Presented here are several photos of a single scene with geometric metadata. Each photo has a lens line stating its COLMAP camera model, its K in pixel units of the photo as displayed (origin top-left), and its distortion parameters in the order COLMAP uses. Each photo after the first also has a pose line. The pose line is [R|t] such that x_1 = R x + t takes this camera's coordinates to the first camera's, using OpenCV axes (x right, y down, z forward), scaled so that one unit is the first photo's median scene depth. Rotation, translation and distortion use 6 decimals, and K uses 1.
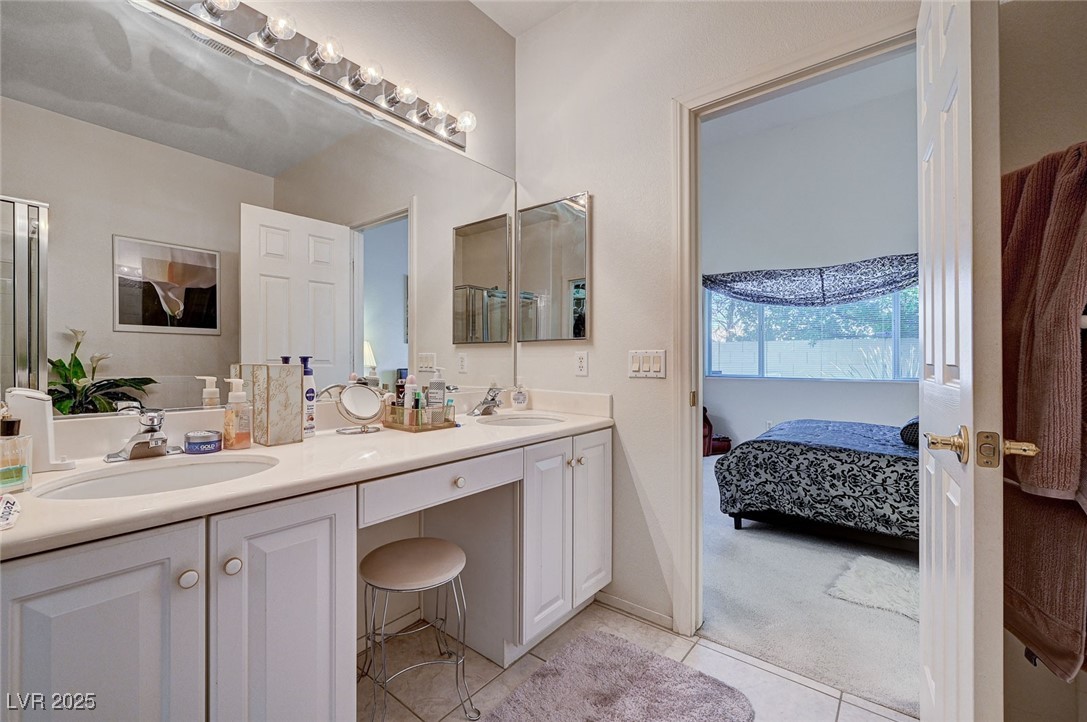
lens RADIAL K [[463.2, 0, 534.3], [0, 463.2, 360.0], [0, 0, 1]] dist [0.023877, 0.000155]
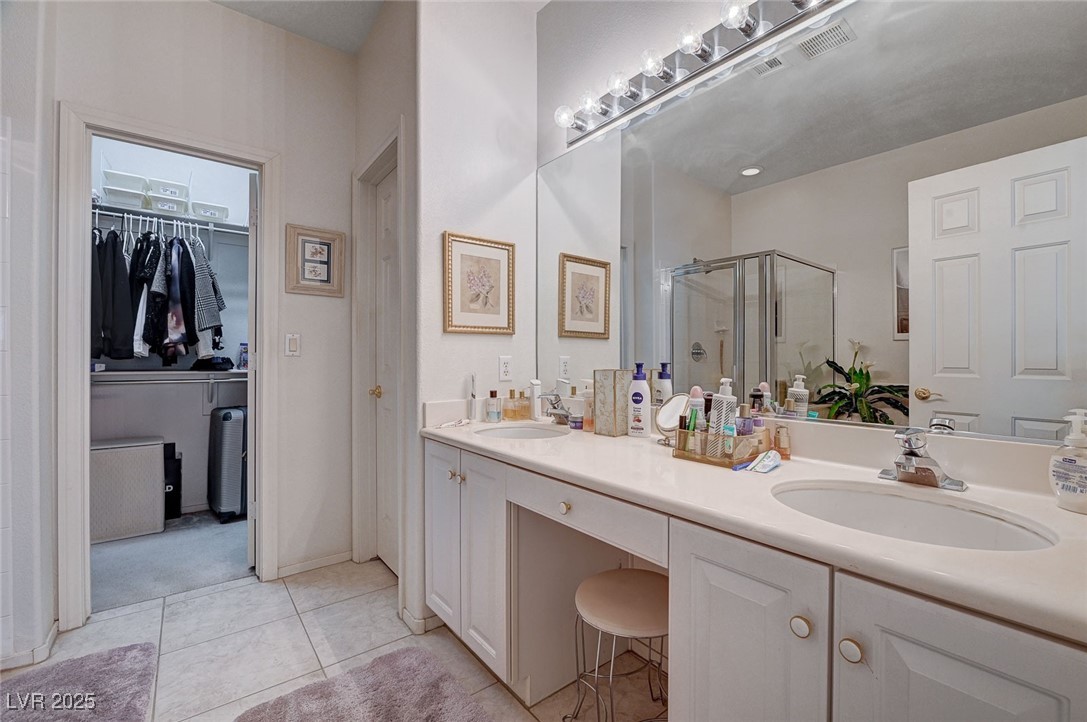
lens RADIAL K [[440.3, 0, 541.6], [0, 440.3, 364.5], [0, 0, 1]] dist [-0.000106, -0.000003]
pose [[-0.212660, -0.001667, -0.977125, 0.523525], [-0.006457, 0.999979, -0.000301, -0.001735], [0.977105, 0.006245, -0.212666, 0.918103]]
